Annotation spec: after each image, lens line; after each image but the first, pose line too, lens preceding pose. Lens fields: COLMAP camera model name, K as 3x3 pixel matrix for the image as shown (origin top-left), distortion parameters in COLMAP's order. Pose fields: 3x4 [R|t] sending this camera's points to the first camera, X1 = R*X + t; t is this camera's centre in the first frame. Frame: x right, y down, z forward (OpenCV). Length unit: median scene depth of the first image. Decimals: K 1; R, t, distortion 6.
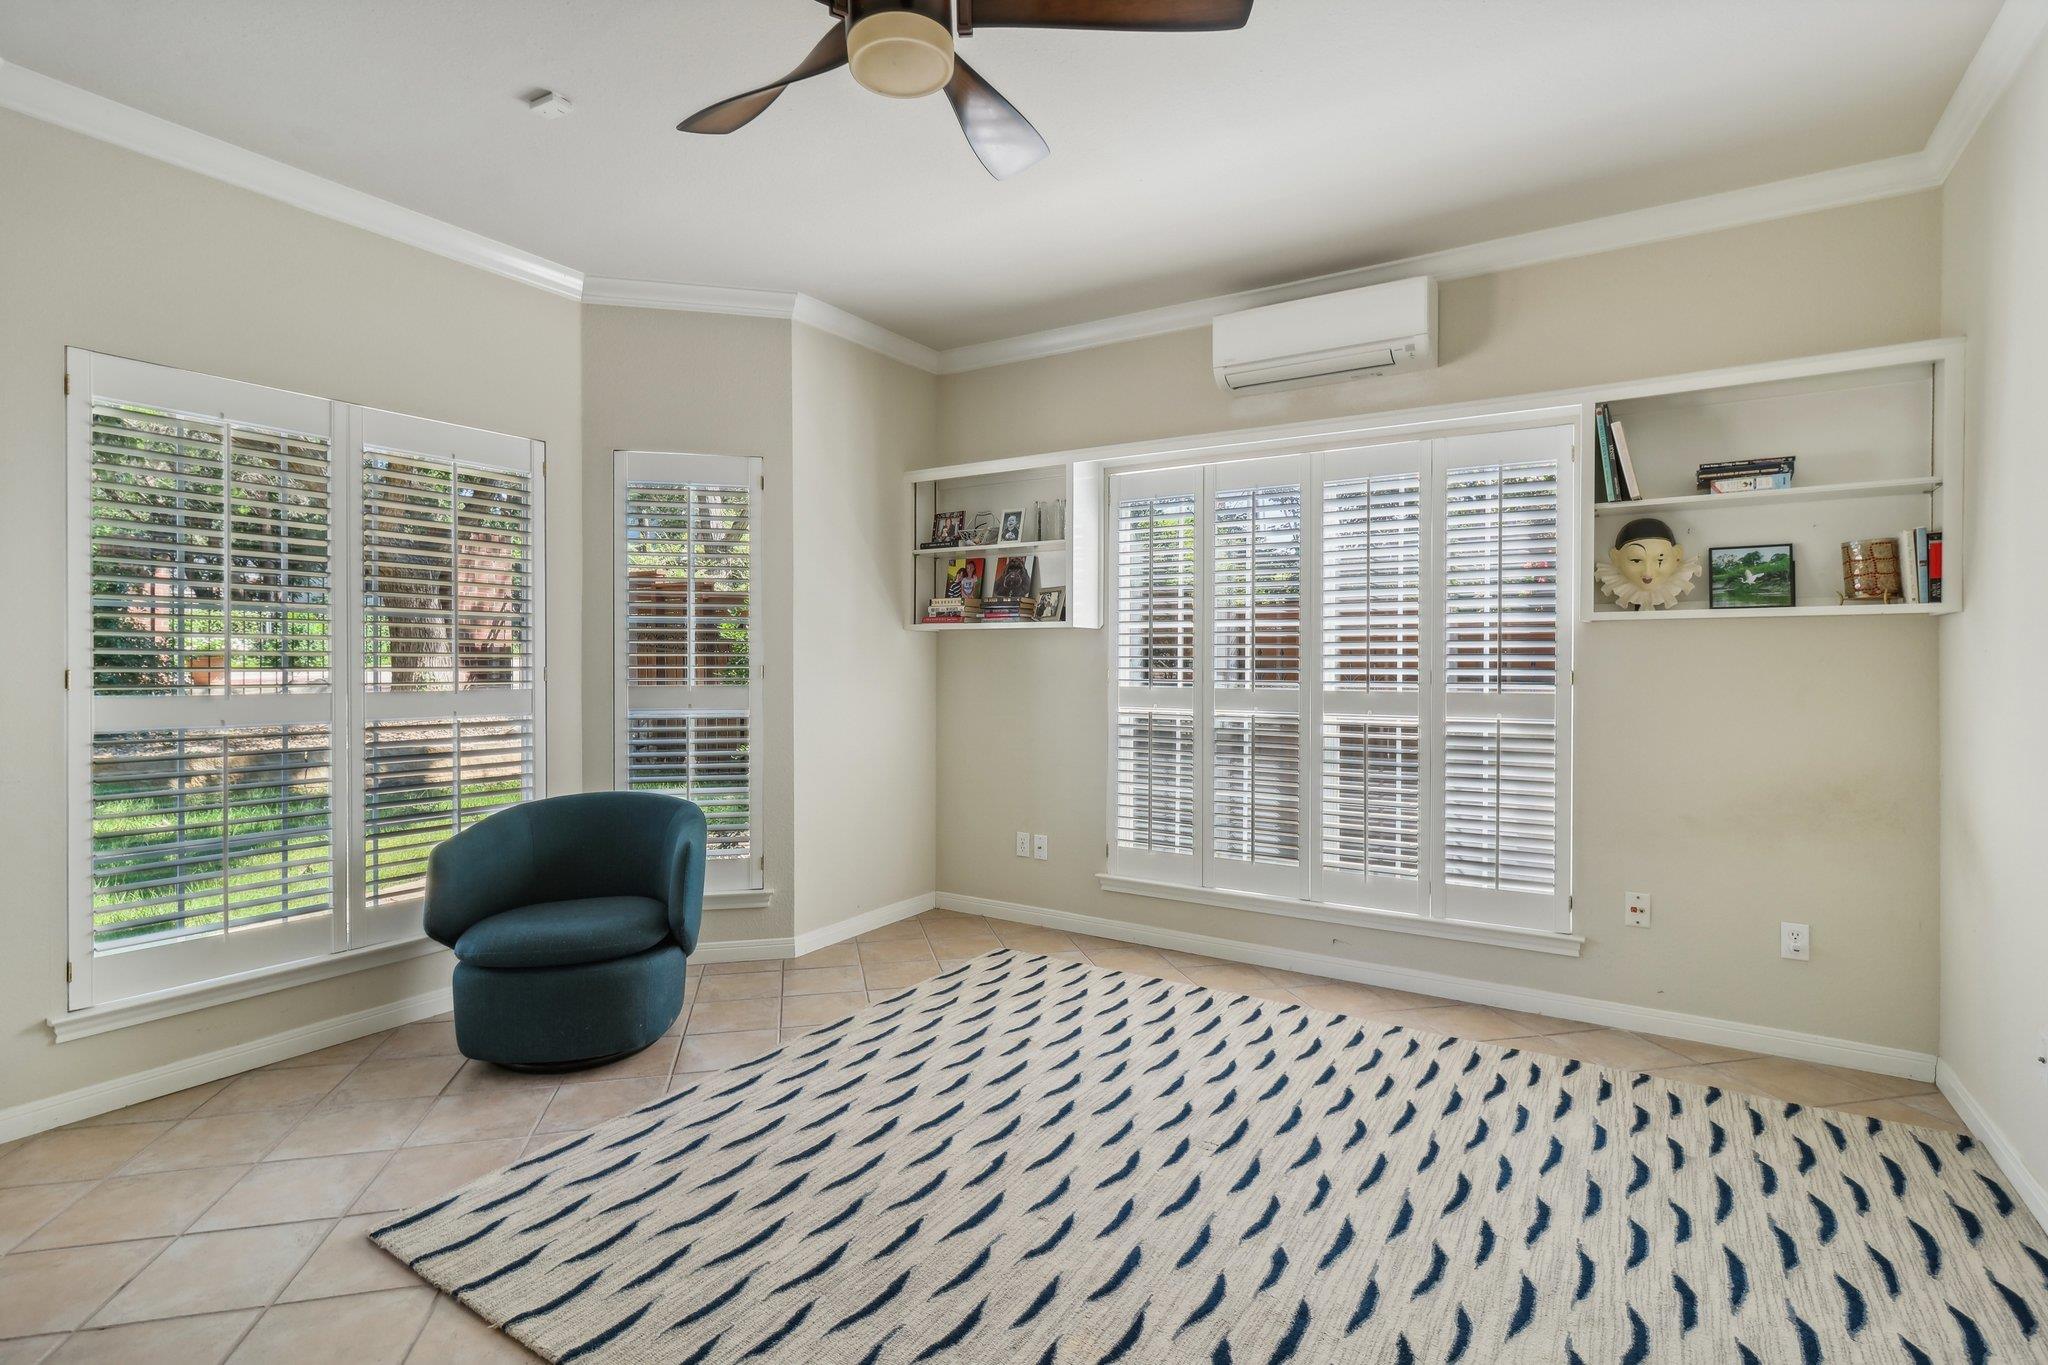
lens RADIAL K [[967.4, 0, 1018.7], [0, 967.4, 670.1], [0, 0, 1]] dist [0.002870, 0.000519]
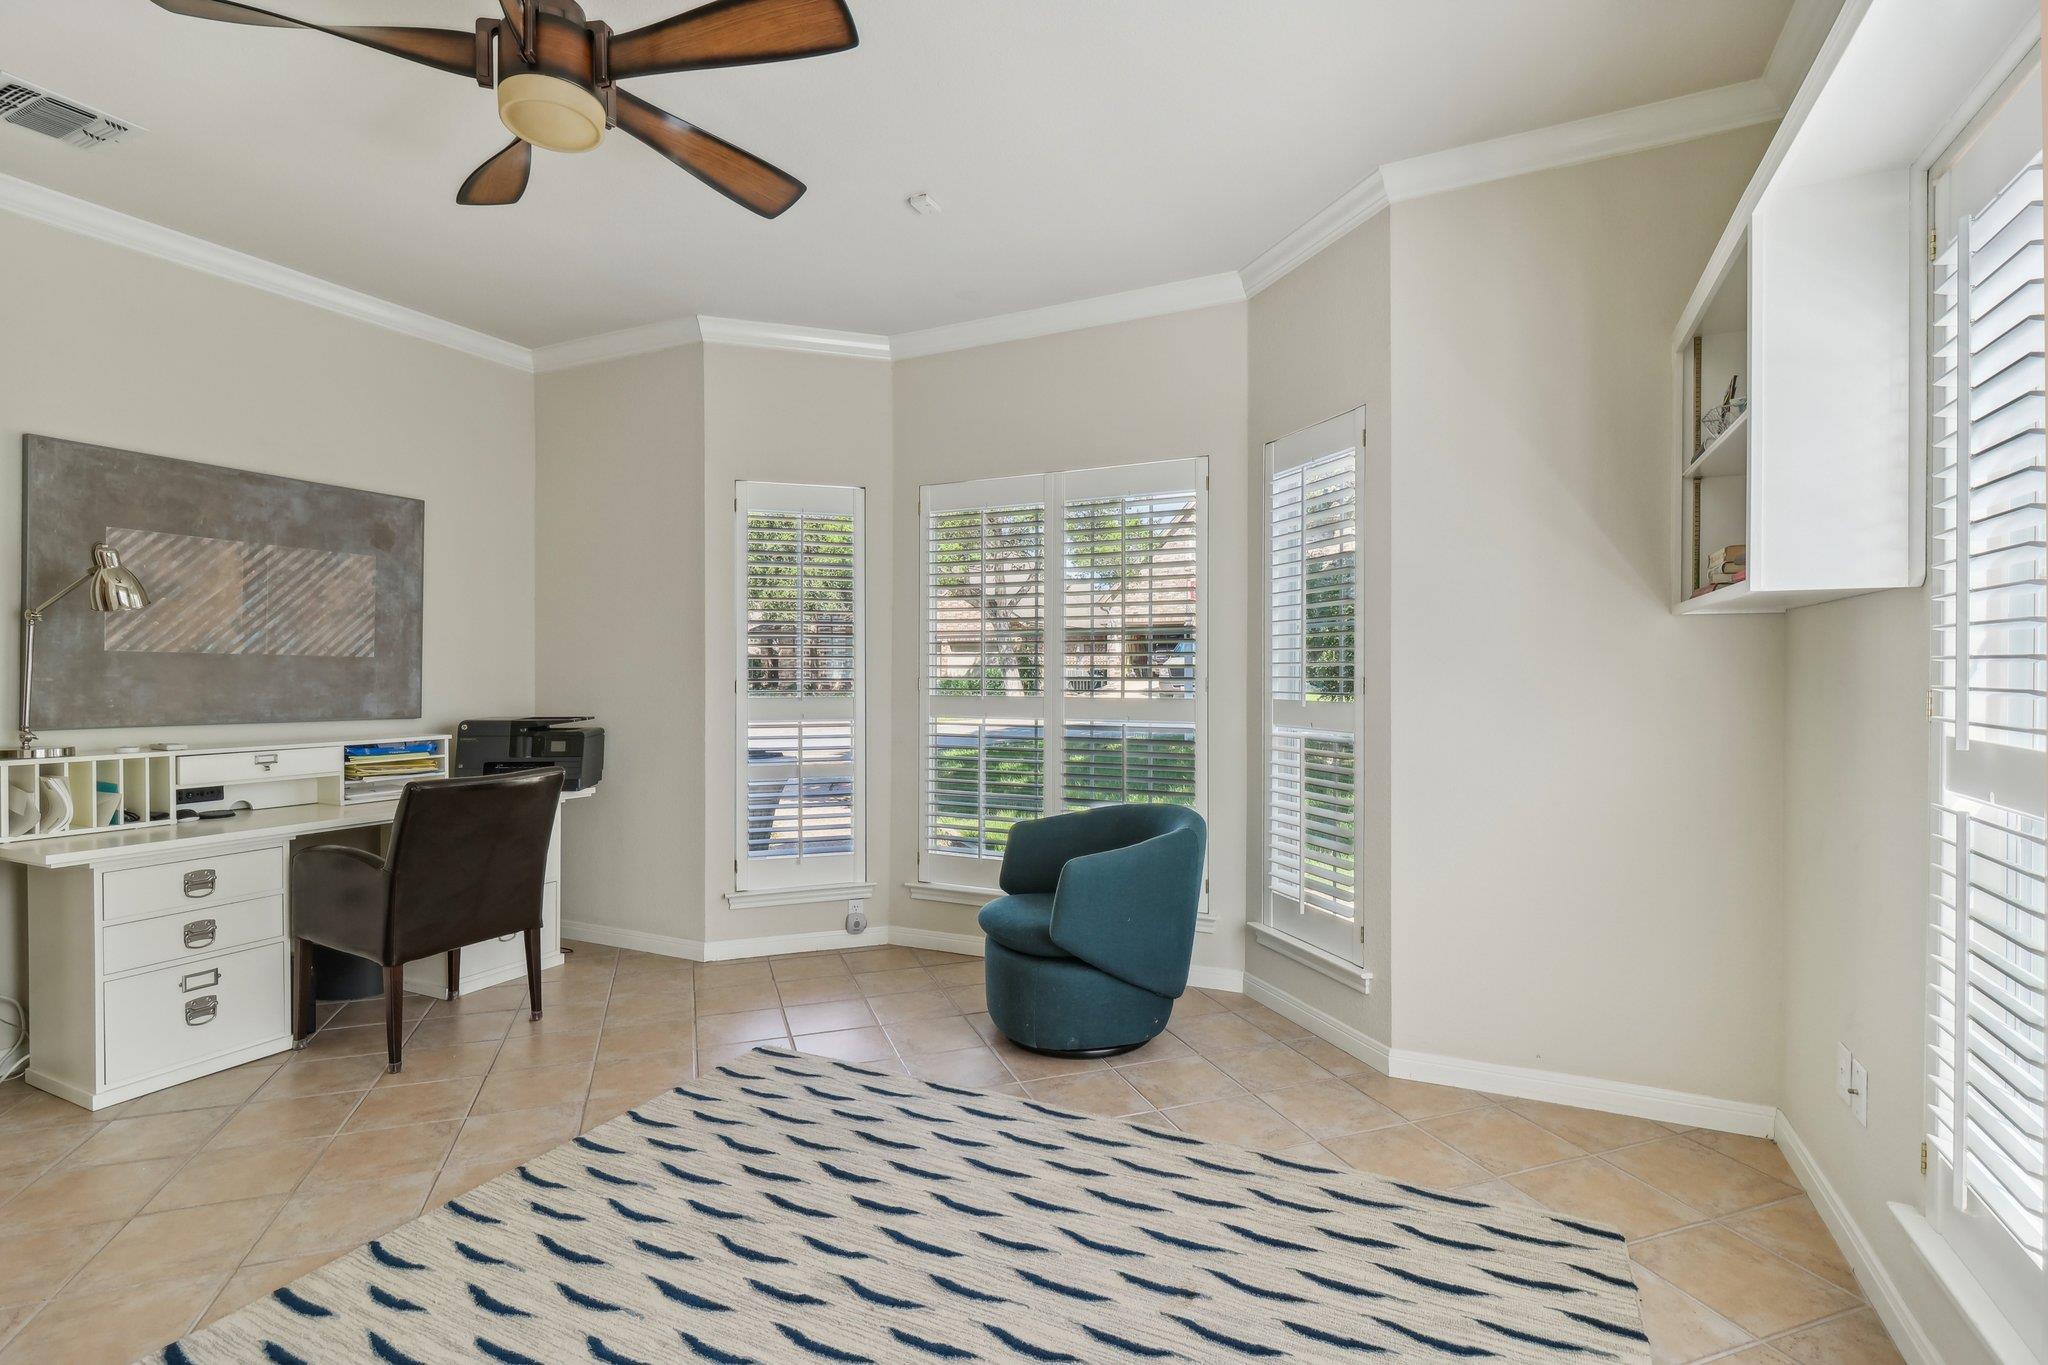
lens RADIAL K [[967.4, 0, 1017.2], [0, 967.4, 687.0], [0, 0, 1]] dist [0.002870, 0.000519]
pose [[0.112180, 0.012830, -0.993605, 0.636951], [-0.002846, 0.999917, 0.012590, -0.008770], [0.993684, 0.001415, 0.112207, 0.874527]]
